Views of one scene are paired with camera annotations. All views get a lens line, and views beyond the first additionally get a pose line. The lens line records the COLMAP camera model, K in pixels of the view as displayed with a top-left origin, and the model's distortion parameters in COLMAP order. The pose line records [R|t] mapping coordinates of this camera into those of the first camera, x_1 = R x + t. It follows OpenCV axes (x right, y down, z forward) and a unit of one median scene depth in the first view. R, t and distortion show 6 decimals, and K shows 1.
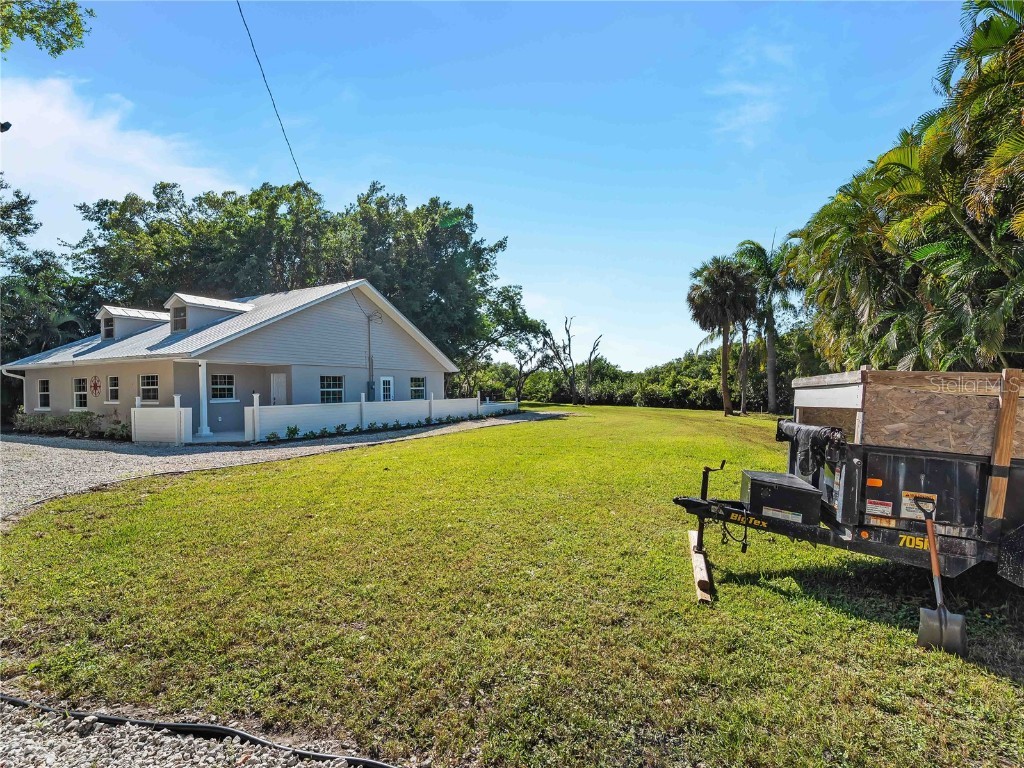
lens RADIAL K [[469.2, 0, 513.7], [0, 469.2, 389.2], [0, 0, 1]] dist [-0.002967, -0.000418]
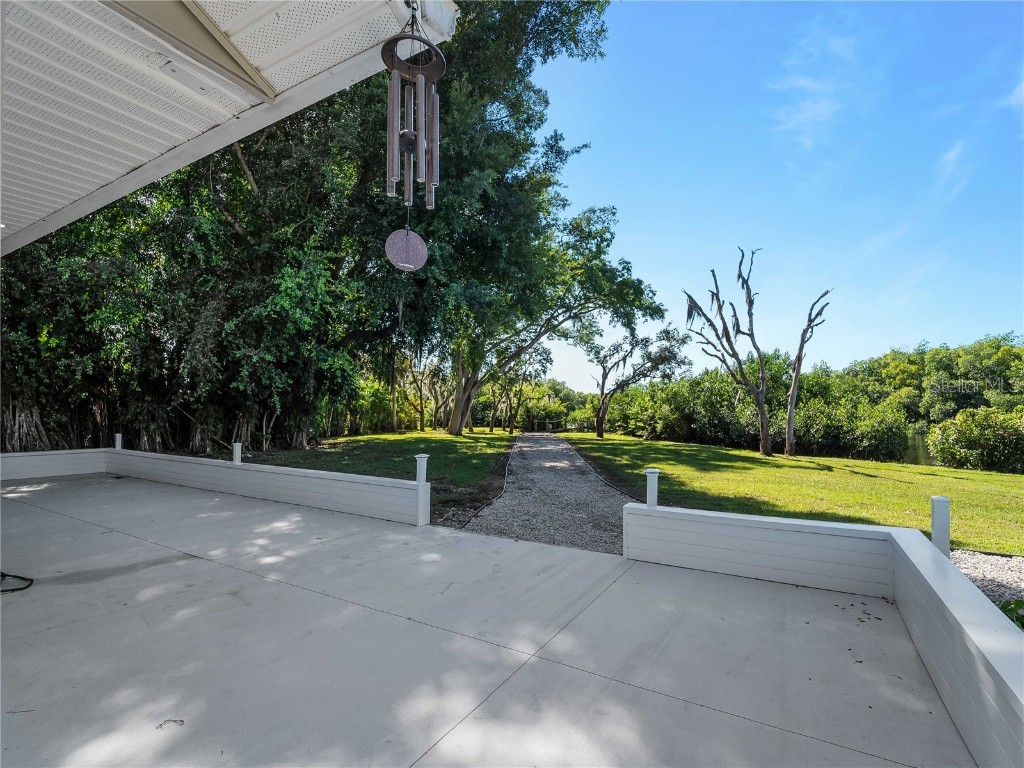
lens RADIAL K [[469.2, 0, 519.9], [0, 469.2, 382.1], [0, 0, 1]] dist [-0.002967, -0.000418]
pose [[0.997768, 0.000144, -0.066781, -0.043027], [-0.003695, 0.998585, -0.053049, -0.007933], [0.066678, 0.053177, 0.996356, 0.423608]]
